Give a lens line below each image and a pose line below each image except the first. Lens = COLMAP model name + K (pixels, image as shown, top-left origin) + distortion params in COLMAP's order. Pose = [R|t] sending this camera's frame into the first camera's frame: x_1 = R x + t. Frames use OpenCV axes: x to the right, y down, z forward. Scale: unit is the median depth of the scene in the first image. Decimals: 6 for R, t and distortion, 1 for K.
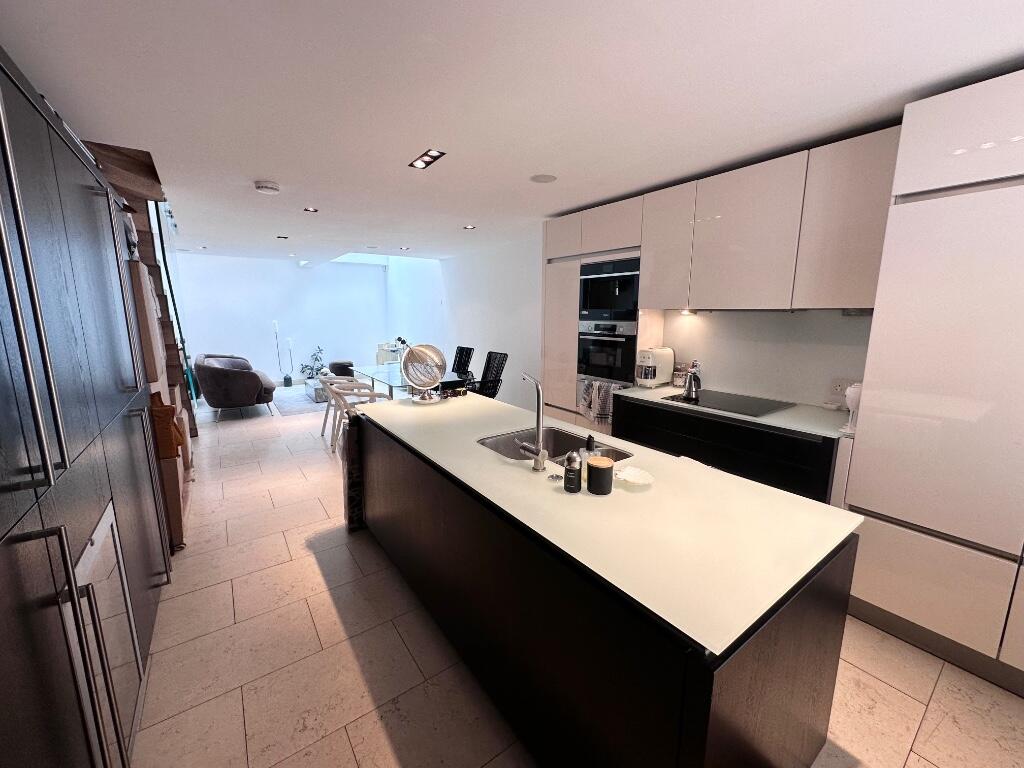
lens RADIAL K [[412.3, 0, 512.0], [0, 412.3, 384.0], [0, 0, 1]] dist [-0.001190, -0.000106]
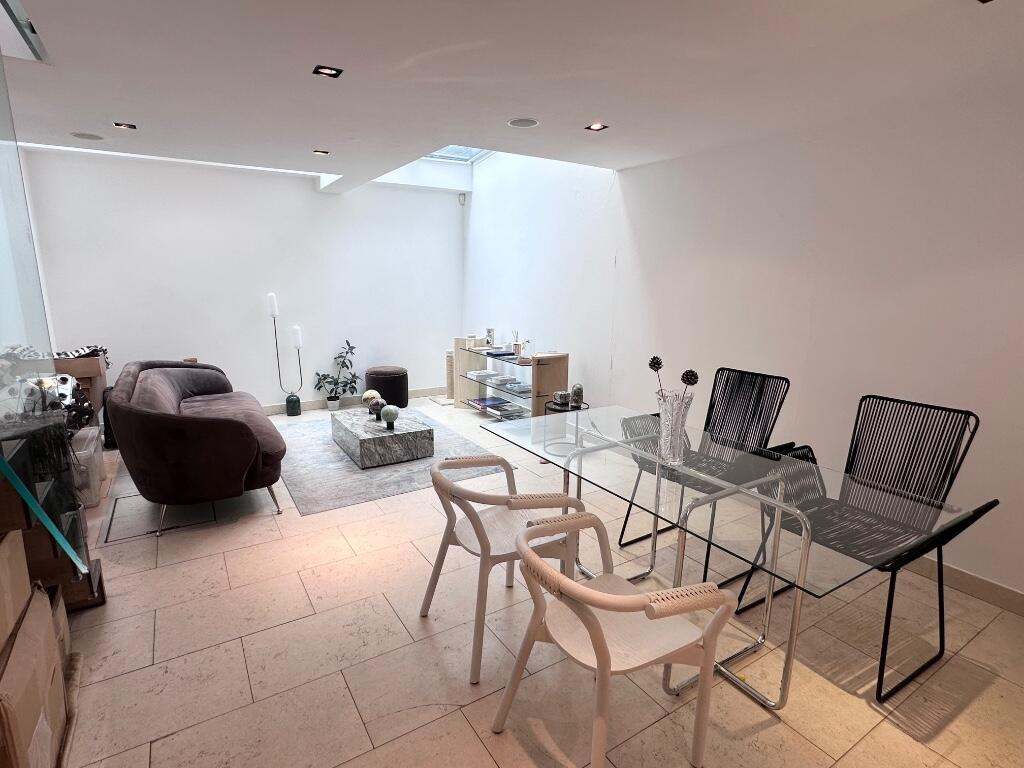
lens RADIAL K [[531.3, 0, 512.0], [0, 531.3, 384.0], [0, 0, 1]] dist [-0.000503, 0.000137]
pose [[0.997942, 0.022385, -0.060094, -0.215126], [-0.020954, 0.999484, 0.024342, -0.057589], [0.060608, -0.023033, 0.997896, 0.320418]]
